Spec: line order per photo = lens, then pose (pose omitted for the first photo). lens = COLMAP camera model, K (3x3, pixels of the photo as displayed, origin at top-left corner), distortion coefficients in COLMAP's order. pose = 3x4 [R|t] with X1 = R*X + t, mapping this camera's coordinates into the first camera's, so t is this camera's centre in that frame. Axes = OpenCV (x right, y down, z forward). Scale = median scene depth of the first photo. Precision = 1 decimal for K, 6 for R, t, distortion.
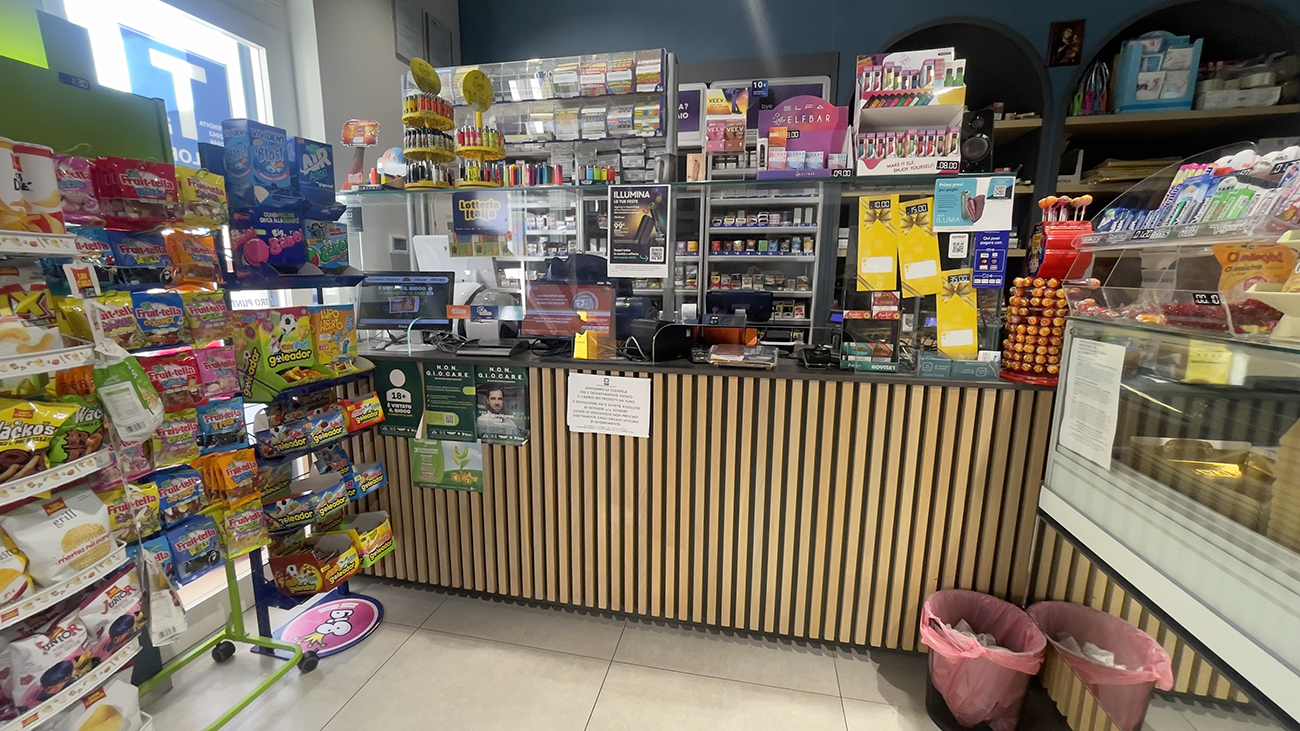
lens RADIAL K [[529.9, 0, 646.2], [0, 529.9, 362.4], [0, 0, 1]] dist [-0.012553, 0.005861]
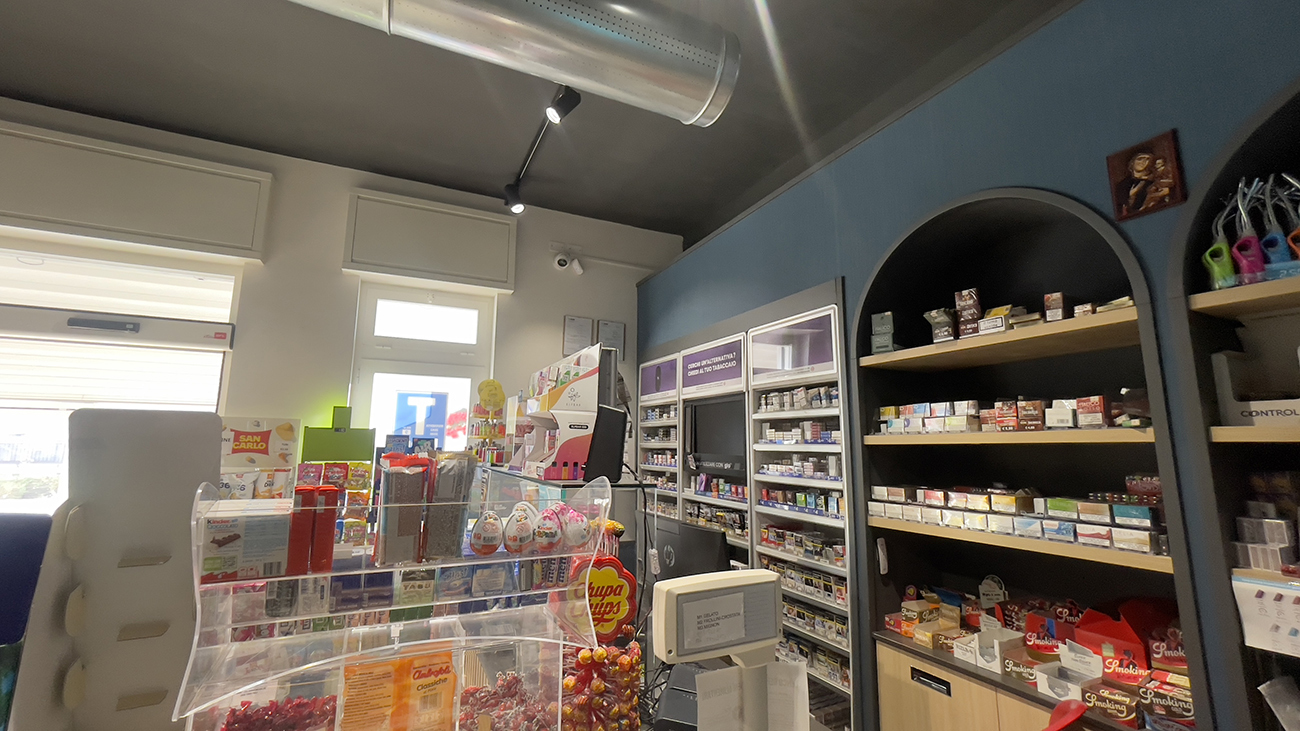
lens RADIAL K [[529.9, 0, 643.6], [0, 529.9, 361.8], [0, 0, 1]] dist [-0.012553, 0.005861]
pose [[0.607954, -0.125249, -0.784031, 1.274907], [-0.143362, 0.953931, -0.263557, -0.295766], [0.780922, 0.272630, 0.561991, 0.489130]]
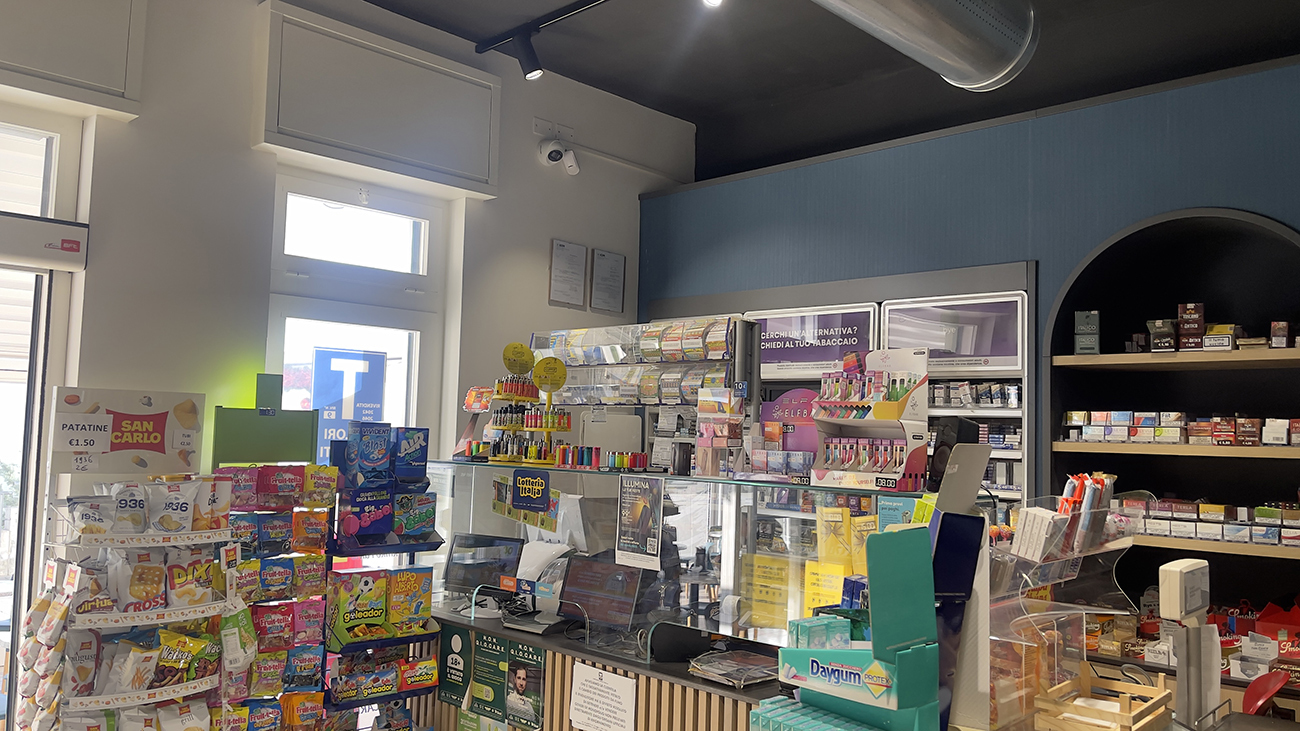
lens RADIAL K [[983.4, 0, 667.0], [0, 983.4, 357.6], [0, 0, 1]] dist [0.059062, -0.071675]
pose [[0.854320, -0.020367, -0.519349, 0.996932], [-0.112476, 0.968309, -0.222994, -0.140879], [0.507432, 0.248922, 0.824955, -0.572458]]
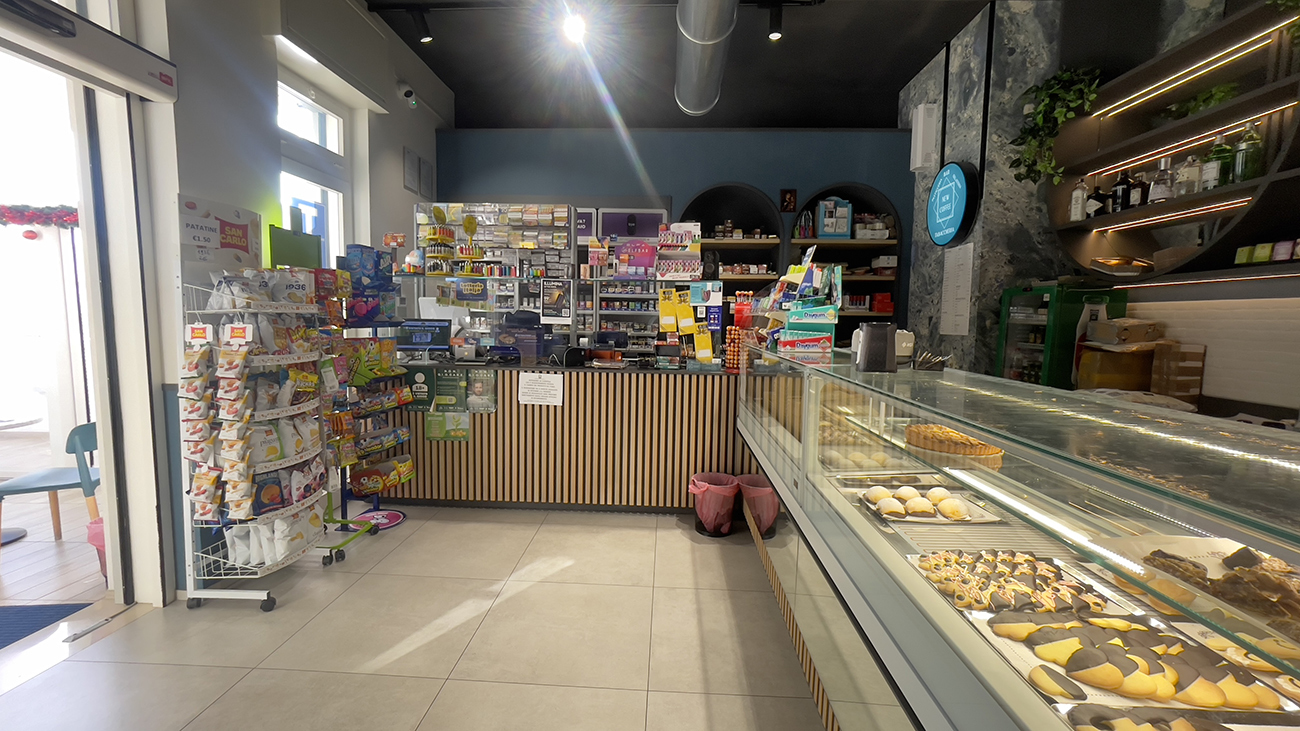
lens RADIAL K [[529.9, 0, 642.2], [0, 529.9, 362.8], [0, 0, 1]] dist [-0.012553, 0.005861]
pose [[0.986813, -0.000628, 0.161865, -0.018359], [0.014139, 0.996505, -0.082331, 0.156190], [-0.161248, 0.083534, 0.983372, -1.013550]]
